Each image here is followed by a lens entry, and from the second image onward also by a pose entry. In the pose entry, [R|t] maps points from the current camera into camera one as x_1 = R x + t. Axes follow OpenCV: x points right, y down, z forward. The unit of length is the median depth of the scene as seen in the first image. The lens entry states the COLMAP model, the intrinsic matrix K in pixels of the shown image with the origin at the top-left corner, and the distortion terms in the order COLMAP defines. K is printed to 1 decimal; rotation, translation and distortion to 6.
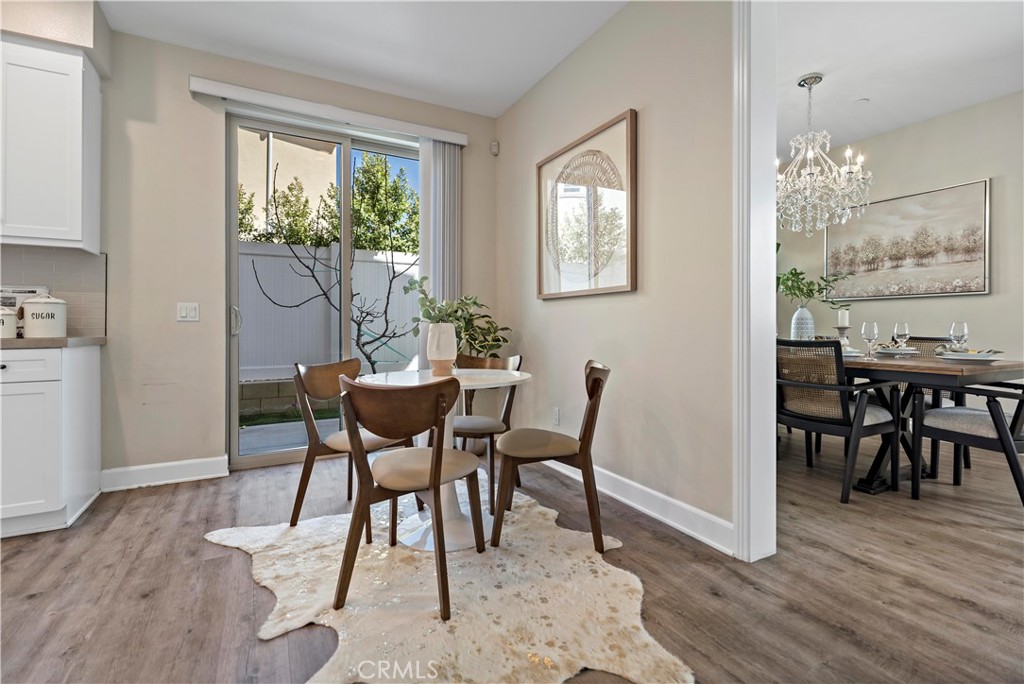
lens RADIAL K [[465.7, 0, 513.3], [0, 465.7, 340.9], [0, 0, 1]] dist [-0.001393, 0.000363]
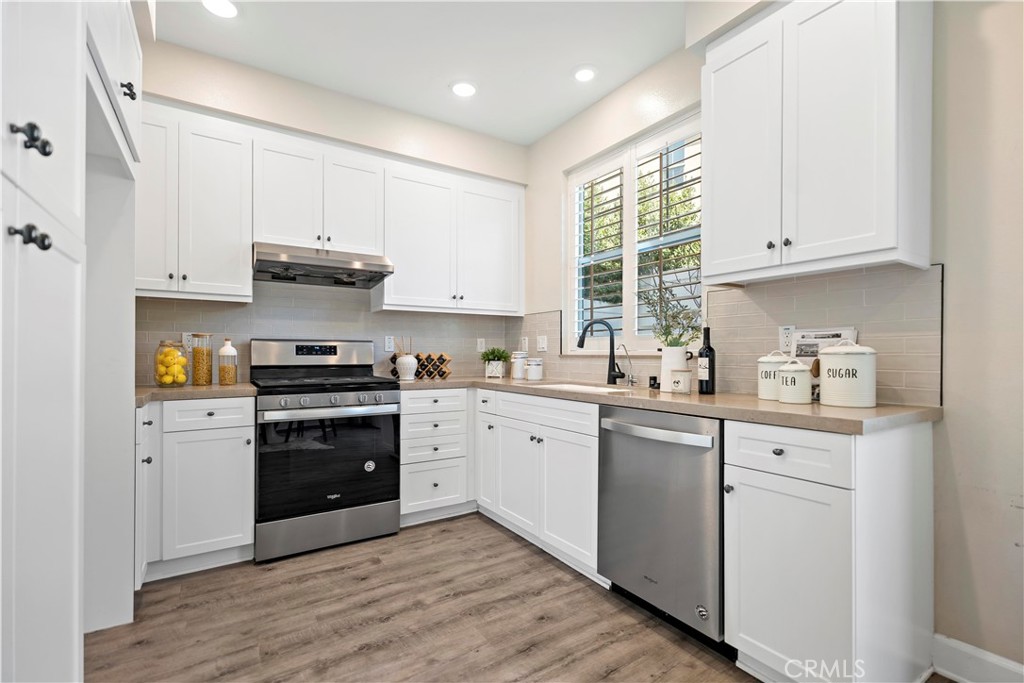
lens RADIAL K [[465.7, 0, 513.3], [0, 465.7, 340.4], [0, 0, 1]] dist [-0.001393, 0.000363]
pose [[0.101663, -0.031652, -0.994315, -0.348096], [-0.033262, 0.998827, -0.035196, -0.052351], [0.994263, 0.036651, 0.100491, 0.404133]]
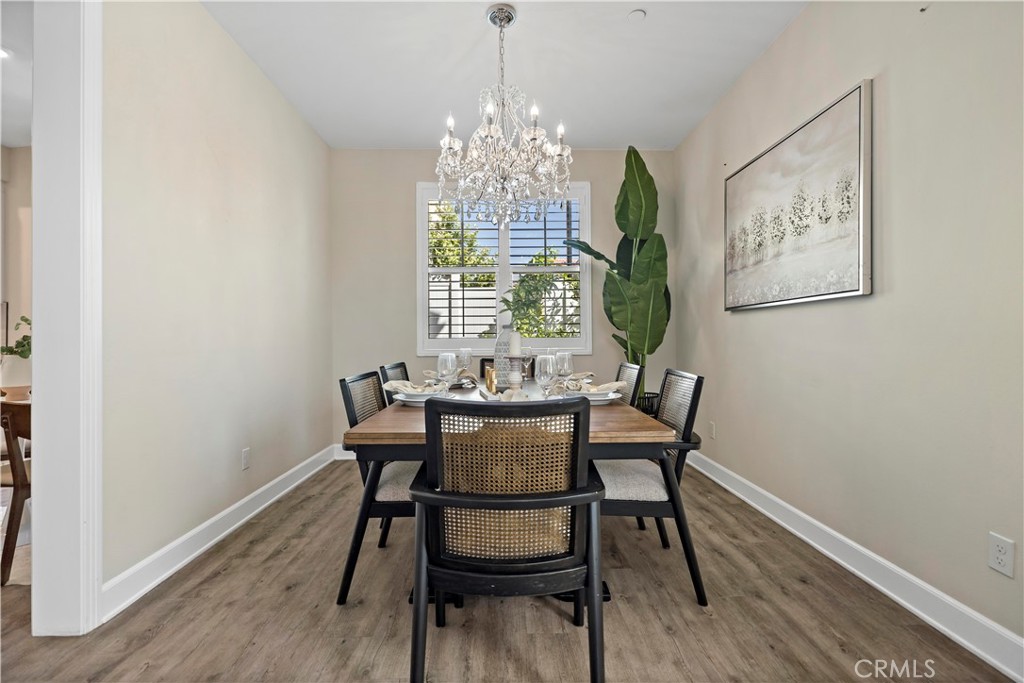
lens RADIAL K [[465.7, 0, 513.3], [0, 465.7, 340.4], [0, 0, 1]] dist [-0.001393, 0.000363]
pose [[0.885202, -0.001773, -0.465203, 1.136671], [-0.012302, 0.999554, -0.027217, -0.036623], [0.465044, 0.029815, 0.884785, 0.425044]]
